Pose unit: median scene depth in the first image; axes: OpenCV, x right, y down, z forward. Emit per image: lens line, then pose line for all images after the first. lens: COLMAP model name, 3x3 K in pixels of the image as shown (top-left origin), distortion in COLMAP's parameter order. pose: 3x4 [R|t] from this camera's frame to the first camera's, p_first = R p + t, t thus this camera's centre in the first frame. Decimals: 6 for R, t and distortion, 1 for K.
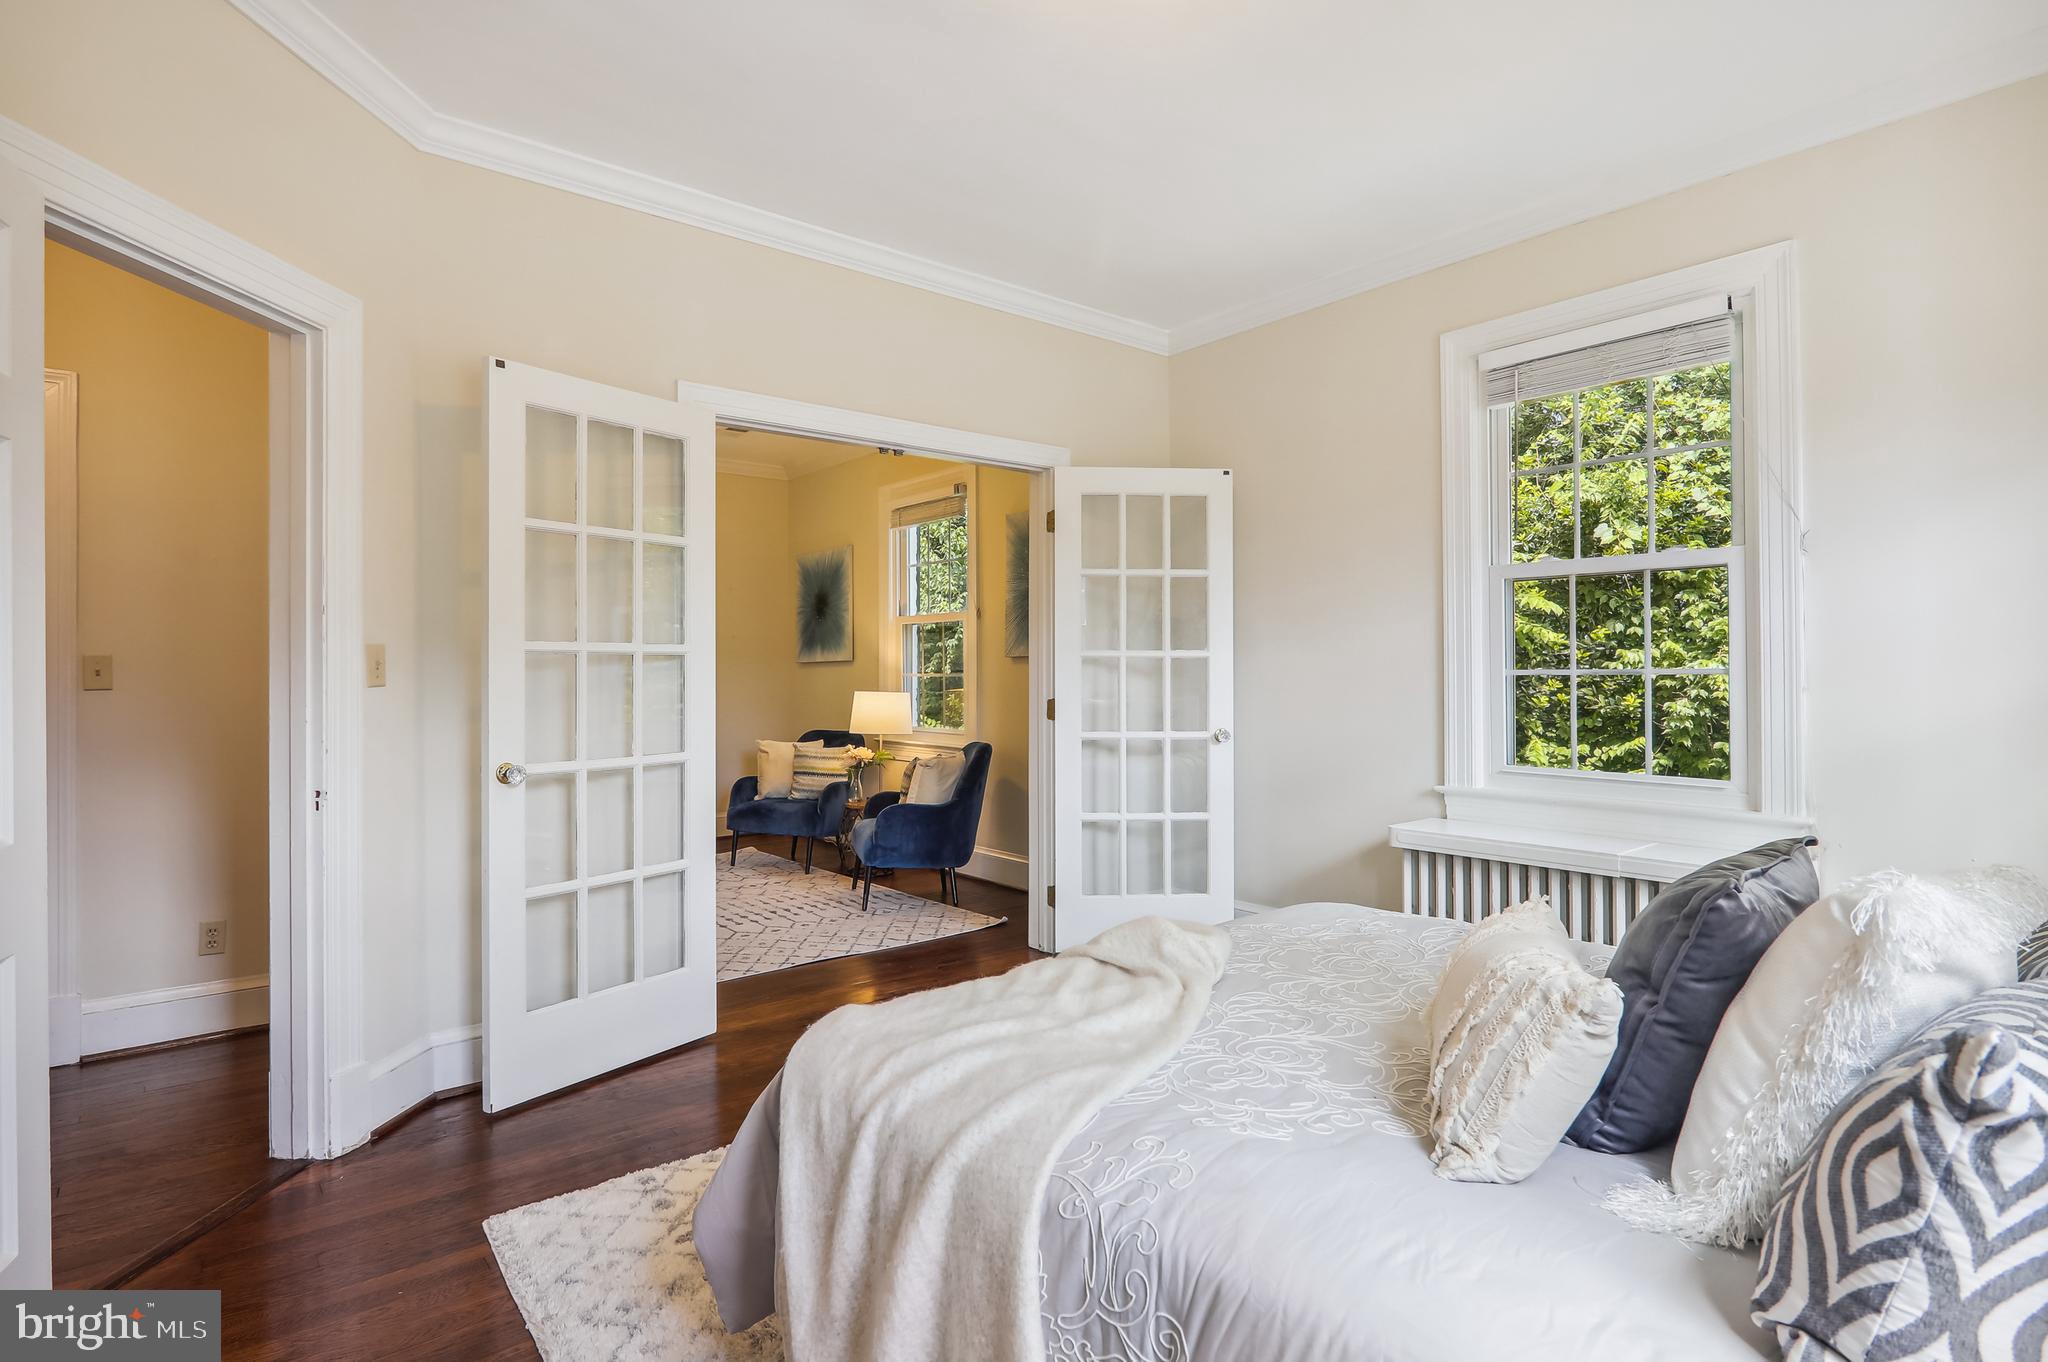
lens RADIAL K [[997.2, 0, 1019.2], [0, 997.2, 680.3], [0, 0, 1]] dist [-0.007452, -0.001148]
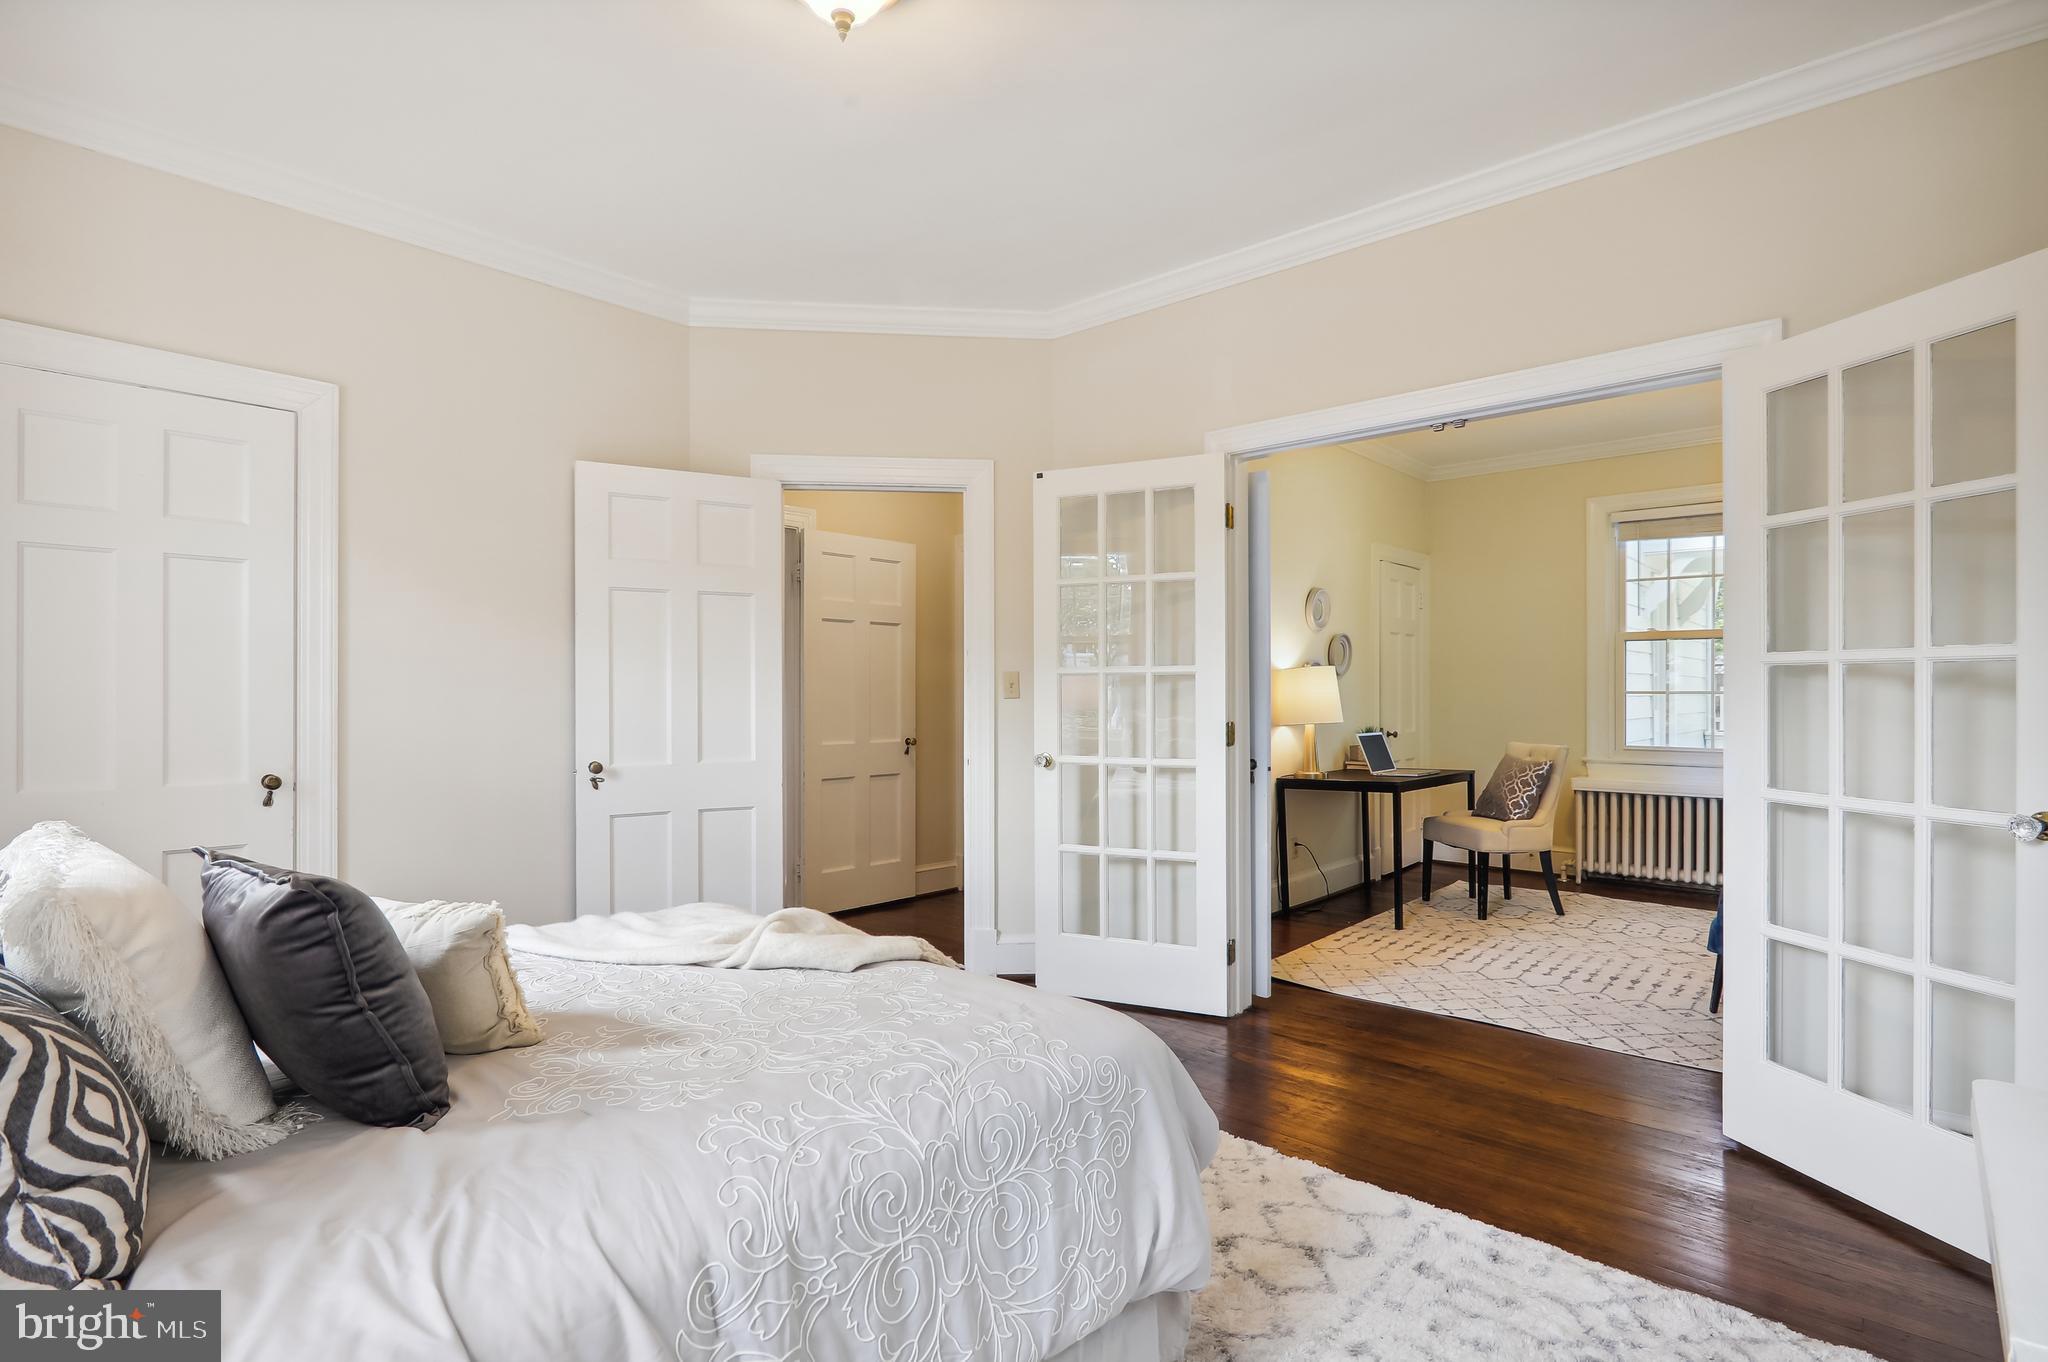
lens RADIAL K [[997.2, 0, 1023.4], [0, 997.2, 685.7], [0, 0, 1]] dist [-0.007452, -0.001148]
pose [[0.153141, -0.003830, -0.988197, 0.614574], [-0.000372, 0.999992, -0.003934, -0.005836], [0.988204, 0.000970, 0.153138, 0.497802]]
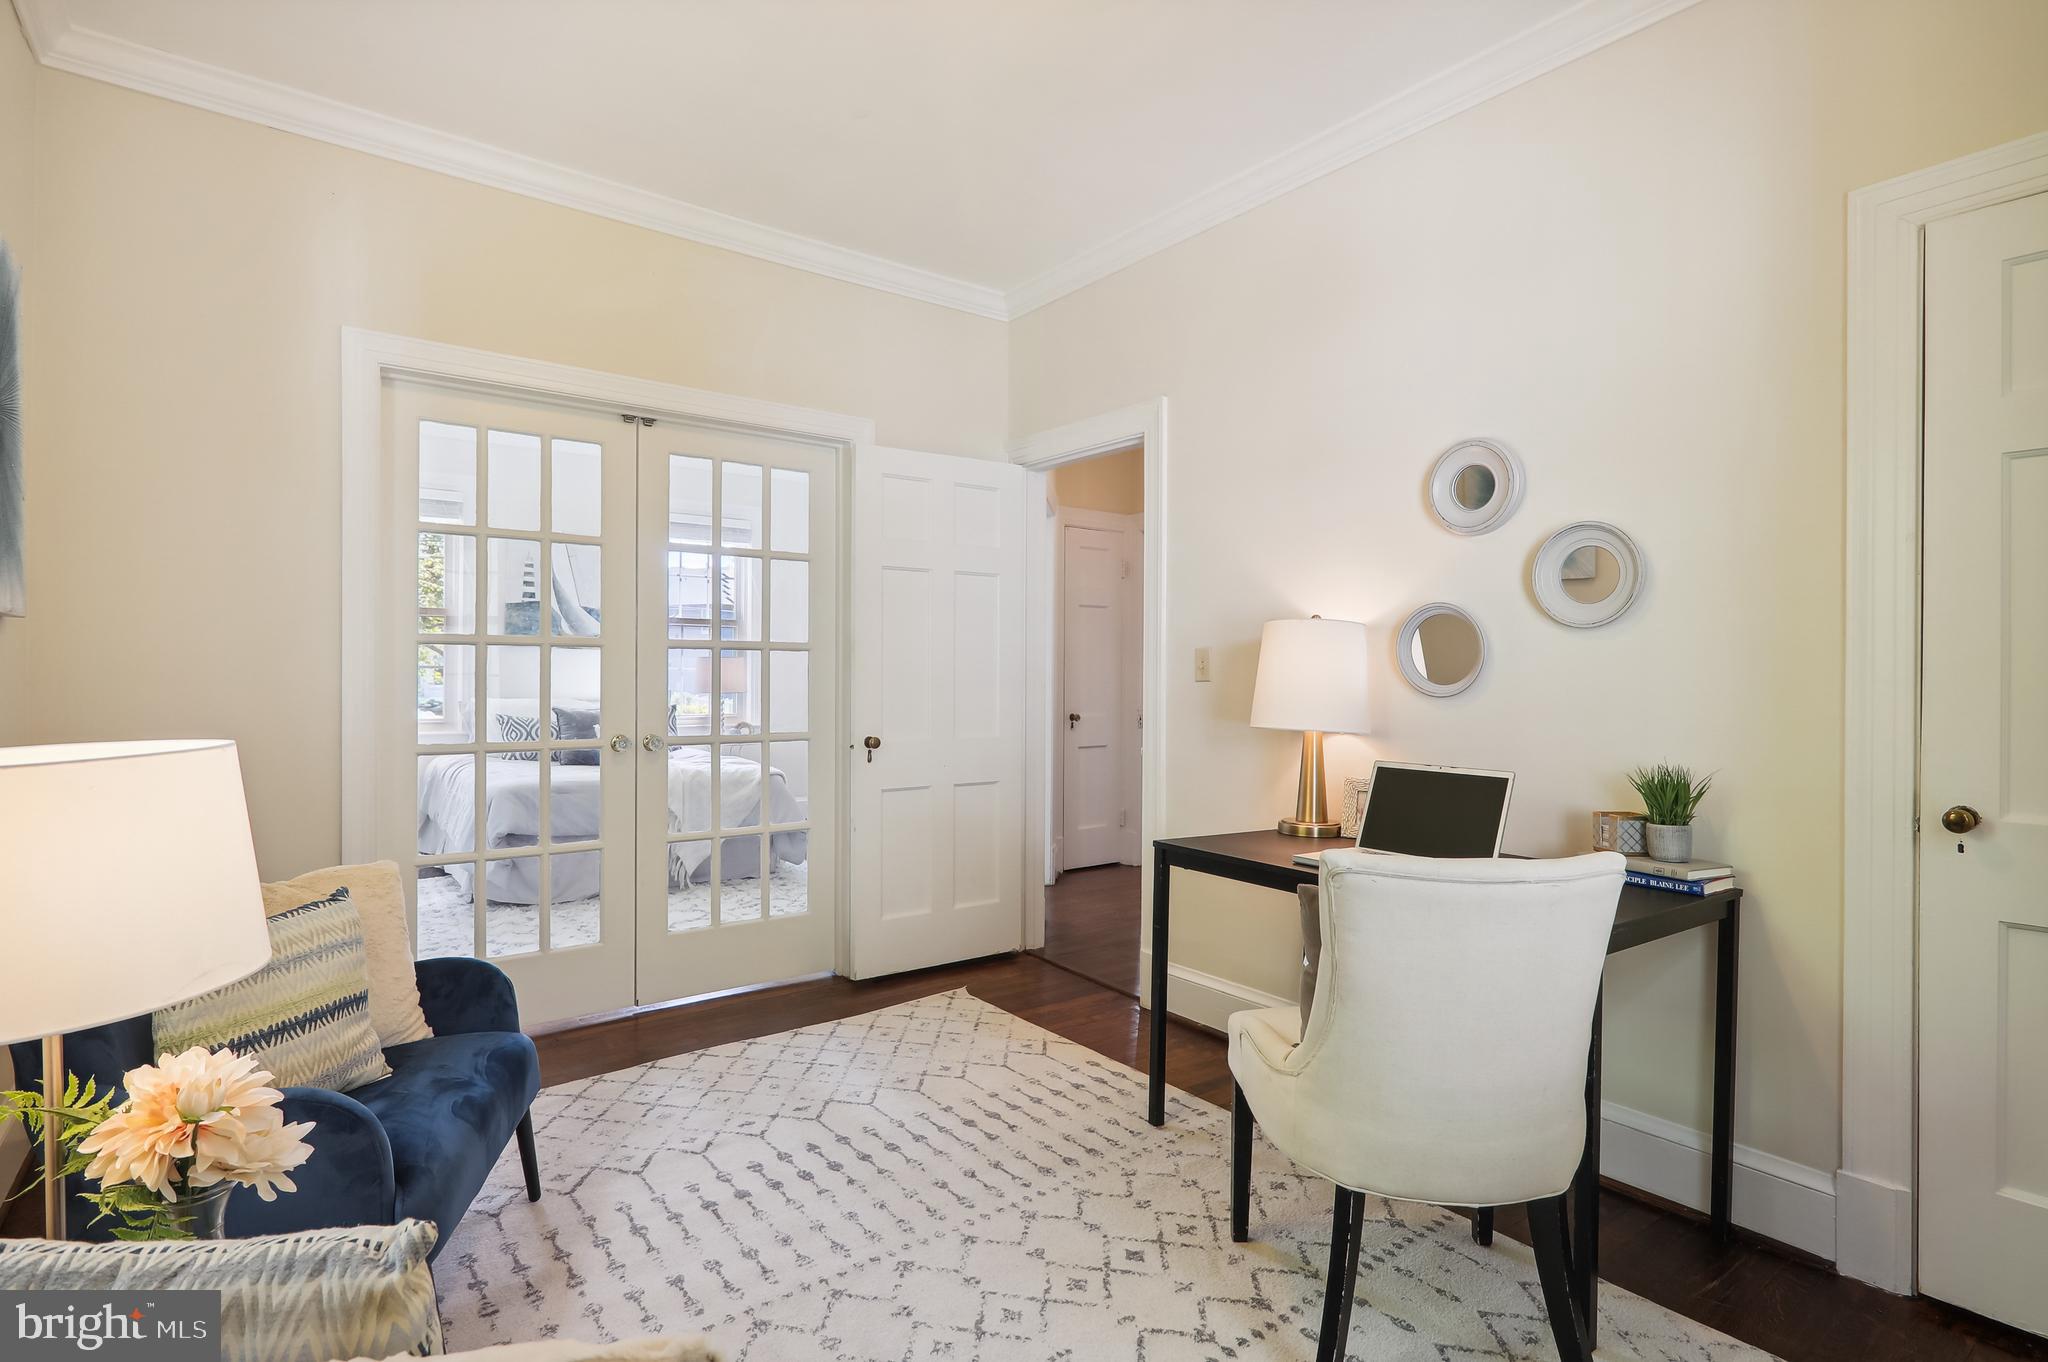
lens RADIAL K [[997.2, 0, 1027.6], [0, 997.2, 680.6], [0, 0, 1]] dist [-0.007452, -0.001148]
pose [[-0.999486, -0.003500, 0.031853, -0.325524], [-0.003305, 0.999976, 0.006155, -0.000237], [-0.031874, 0.006046, -0.999474, 1.618399]]
